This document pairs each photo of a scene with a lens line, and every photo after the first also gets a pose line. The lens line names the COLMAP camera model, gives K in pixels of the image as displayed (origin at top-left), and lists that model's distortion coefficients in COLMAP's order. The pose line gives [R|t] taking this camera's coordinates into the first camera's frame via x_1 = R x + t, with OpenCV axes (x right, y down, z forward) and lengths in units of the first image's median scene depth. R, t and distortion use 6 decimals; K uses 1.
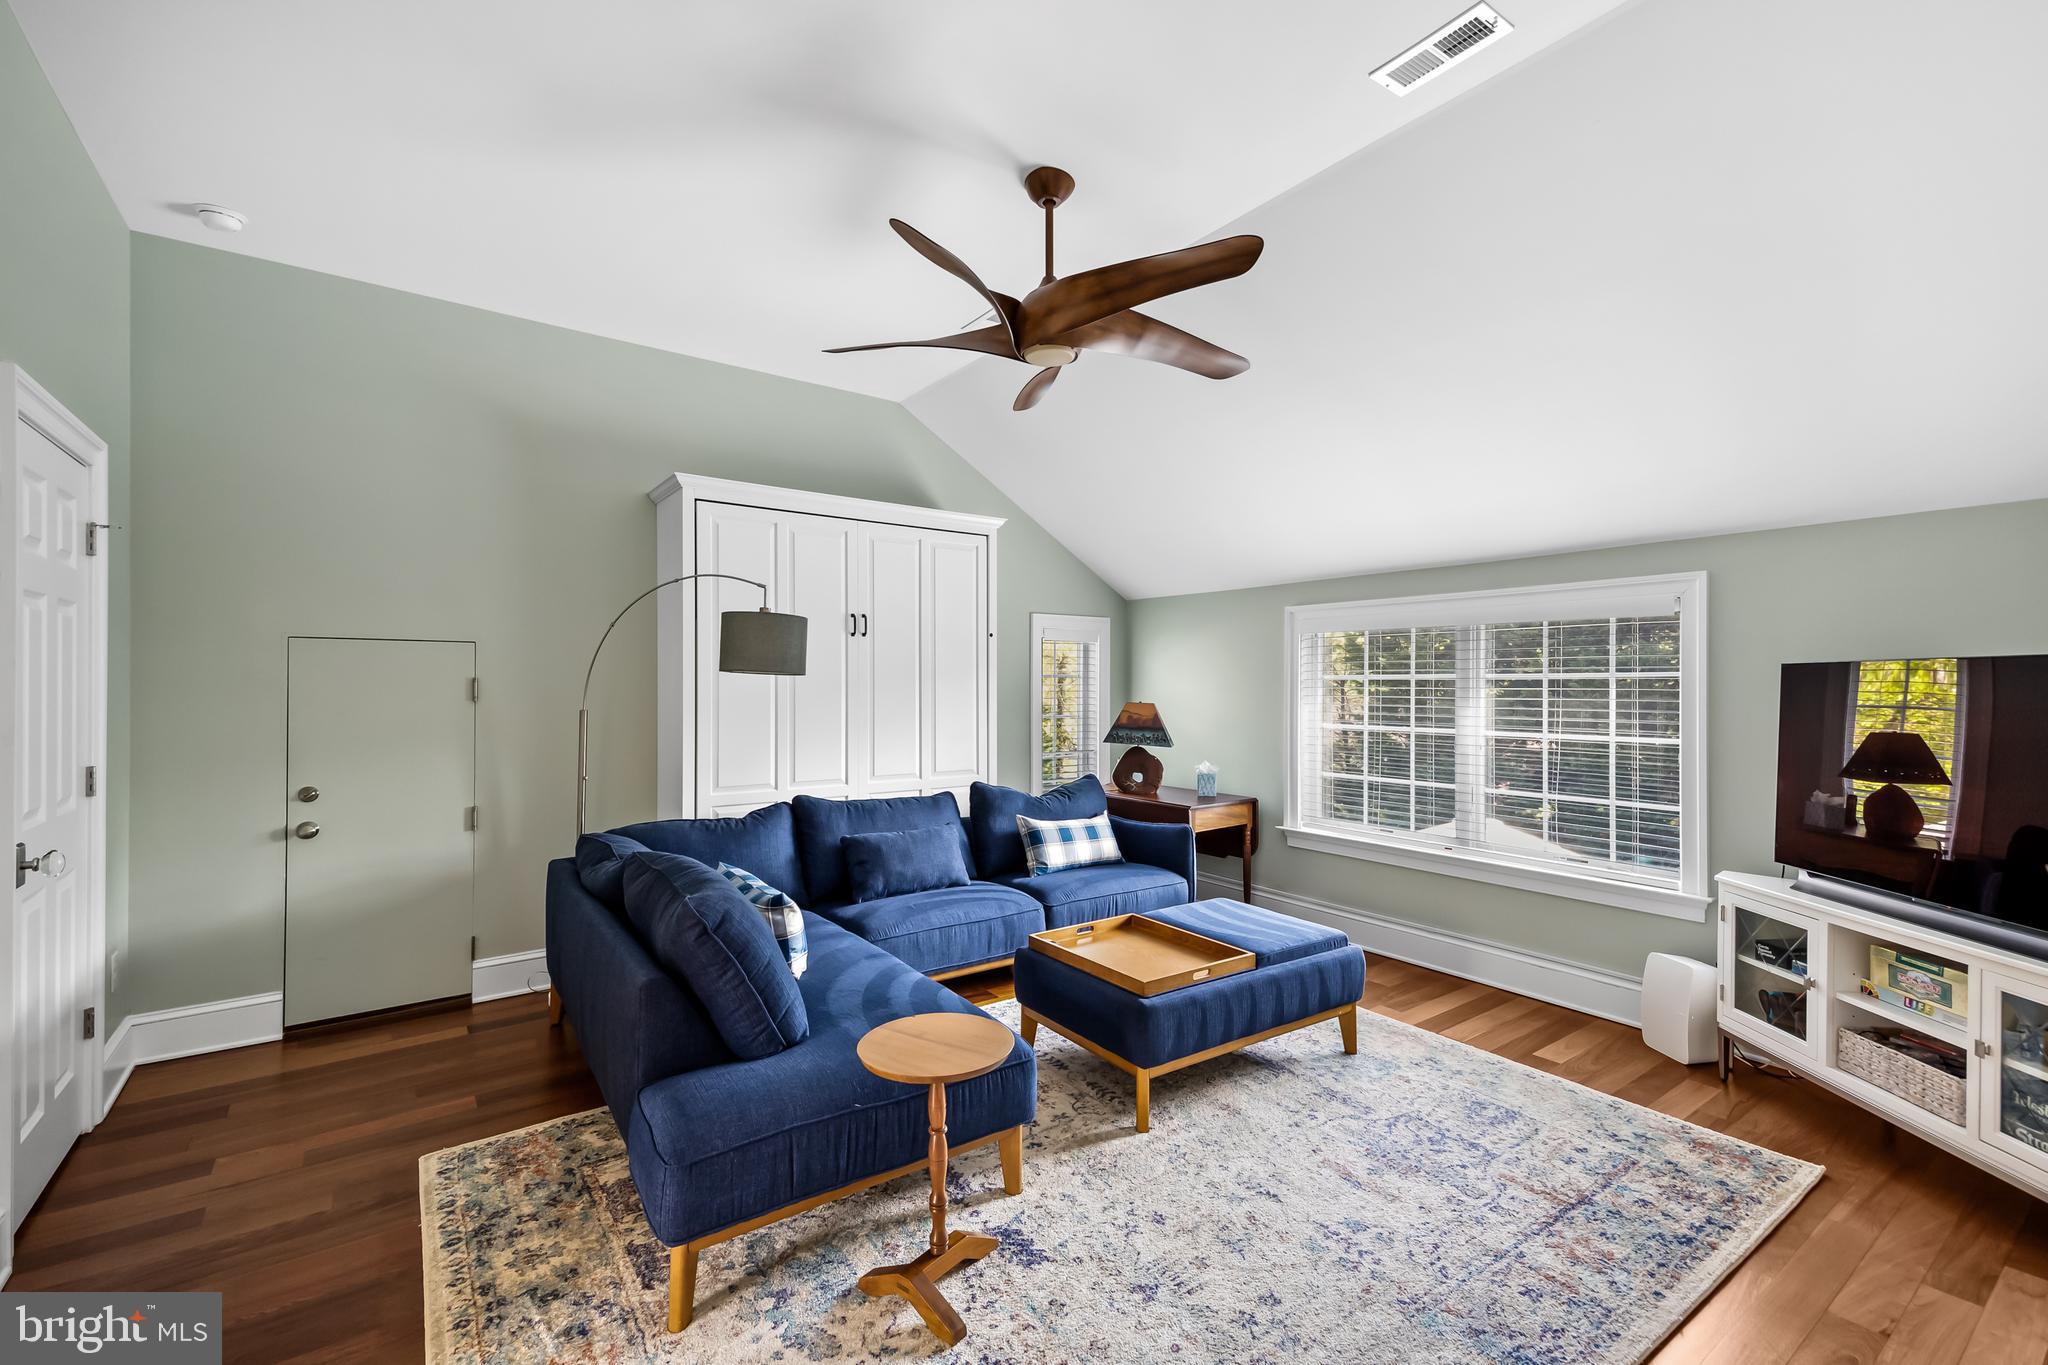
lens RADIAL K [[879.7, 0, 1026.8], [0, 879.7, 686.9], [0, 0, 1]] dist [0.021465, -0.000551]
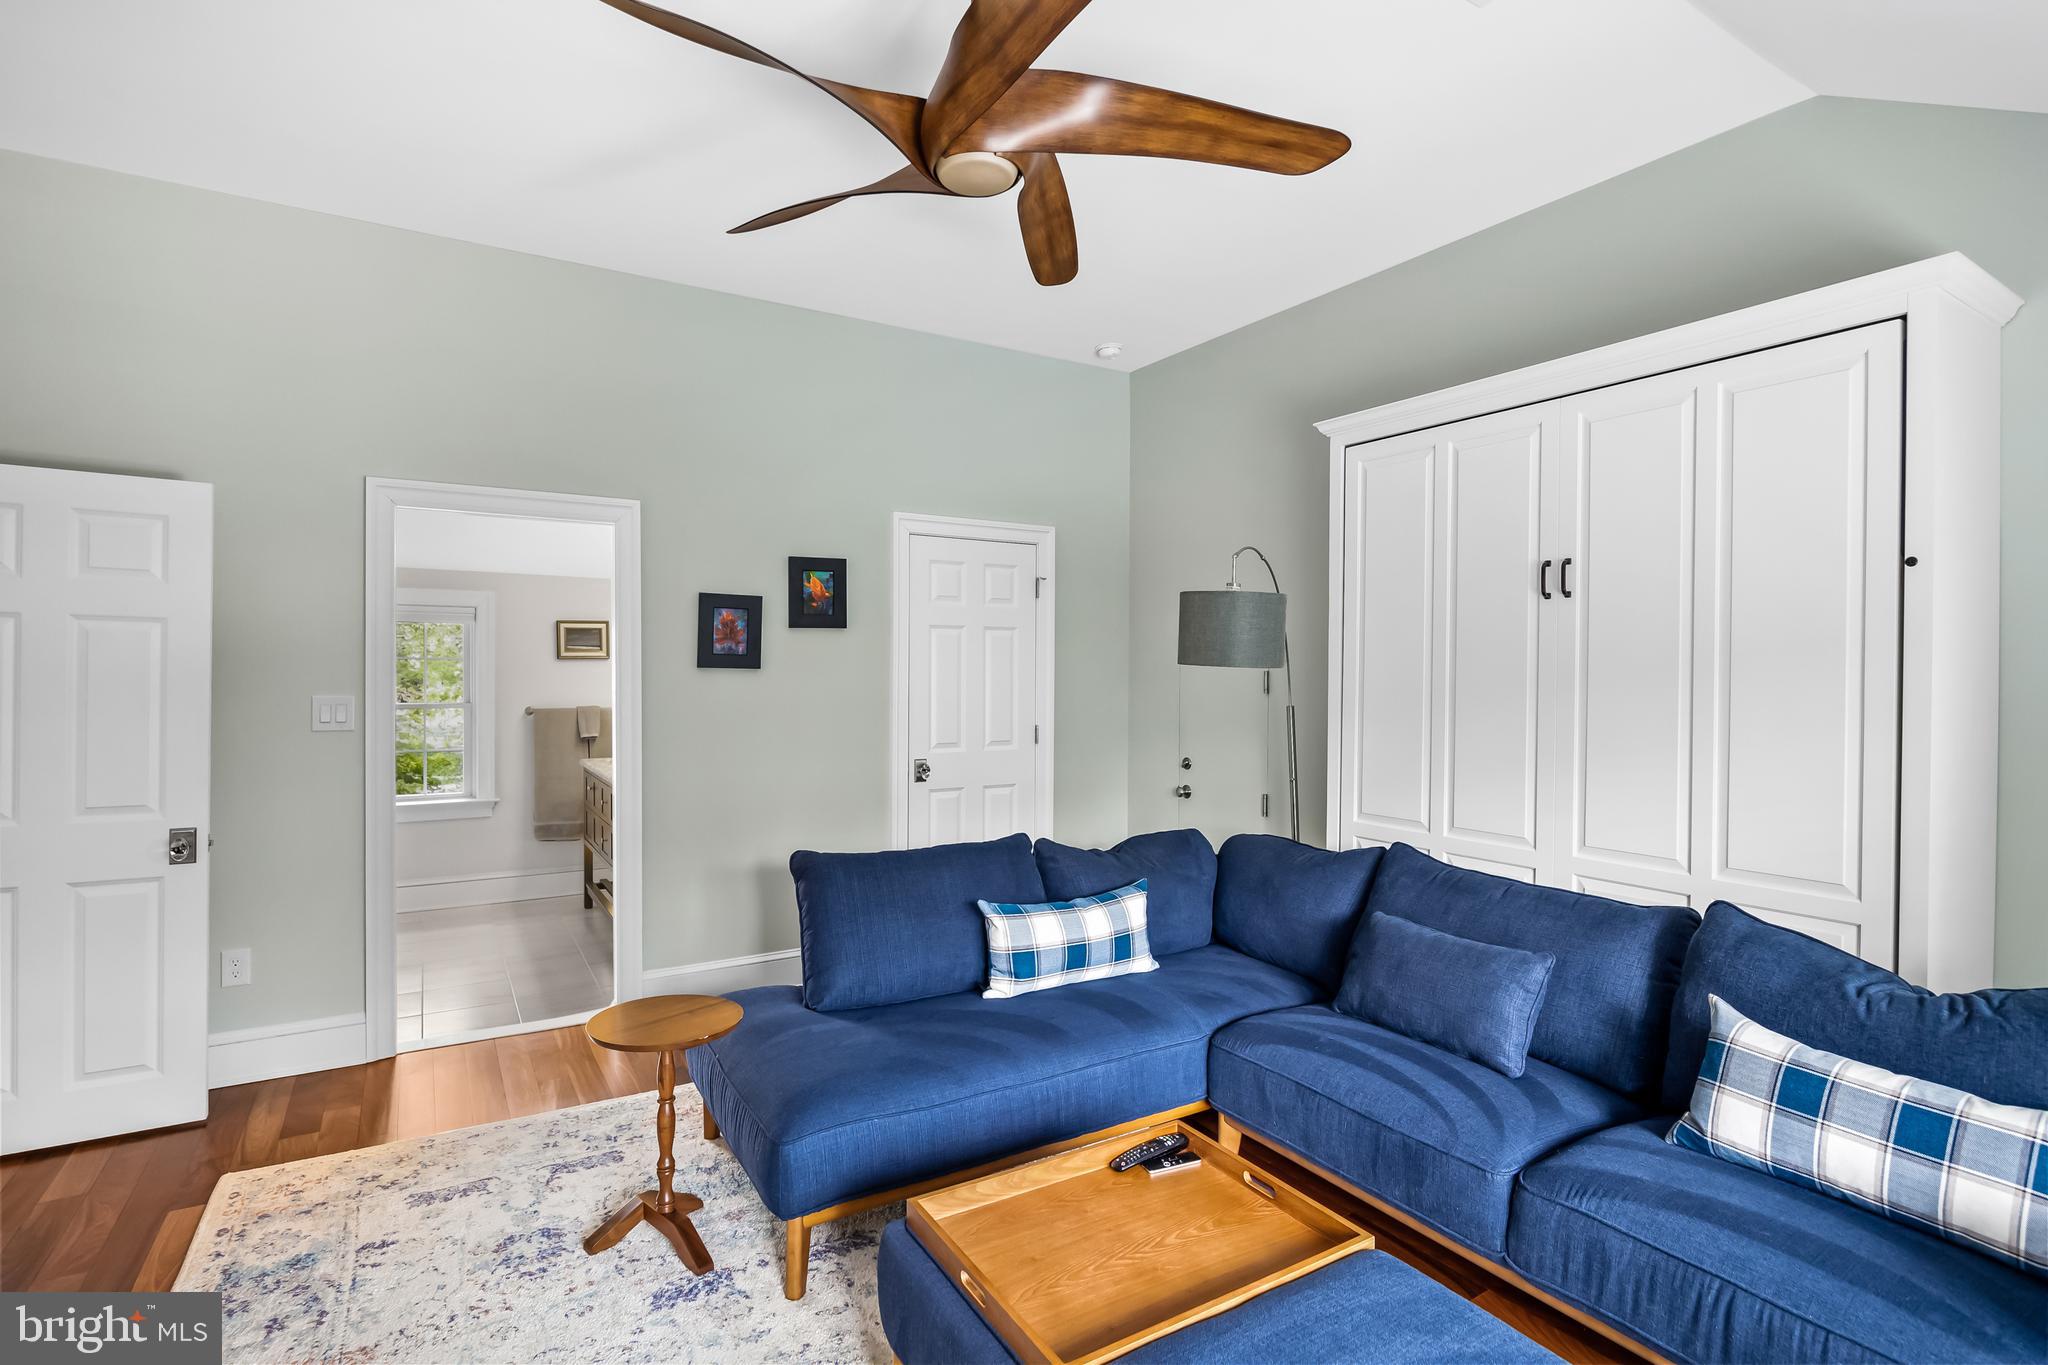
lens RADIAL K [[978.2, 0, 1019.3], [0, 978.2, 676.5], [0, 0, 1]] dist [-0.016280, 0.000130]
pose [[-0.083642, 0.008263, -0.996462, 0.613258], [-0.002998, 0.999959, 0.008544, -0.013230], [0.996491, 0.003702, -0.083614, 0.904726]]
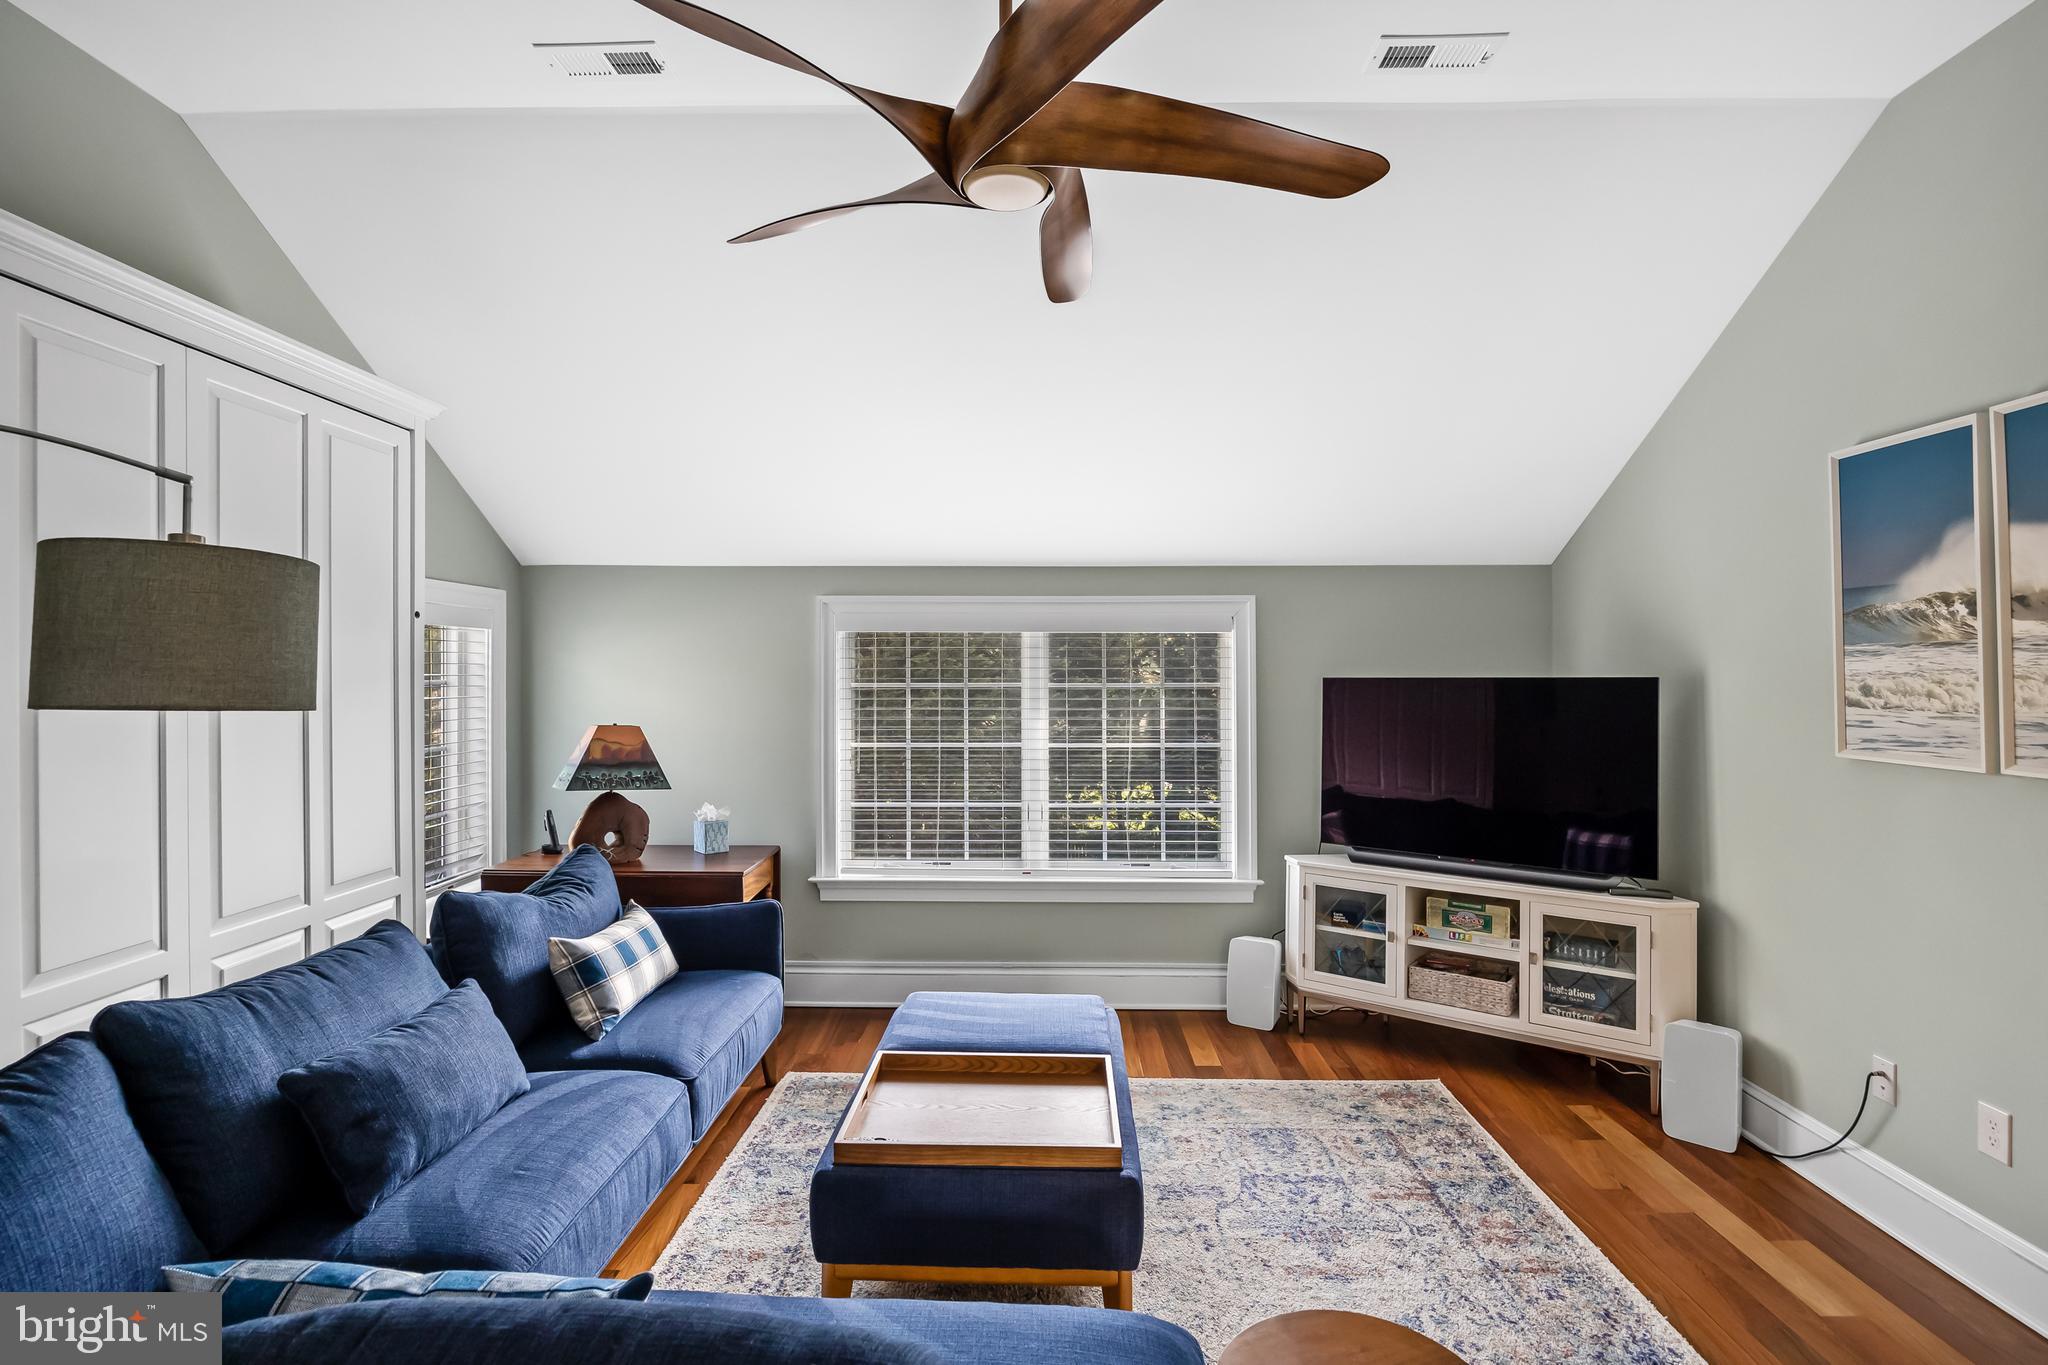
lens RADIAL K [[978.2, 0, 1029.6], [0, 978.2, 672.3], [0, 0, 1]] dist [-0.016280, 0.000130]
pose [[0.597011, 0.000725, 0.802232, -0.416305], [0.003676, 0.999987, -0.003639, -0.028162], [-0.802224, 0.005121, 0.597001, 0.474284]]
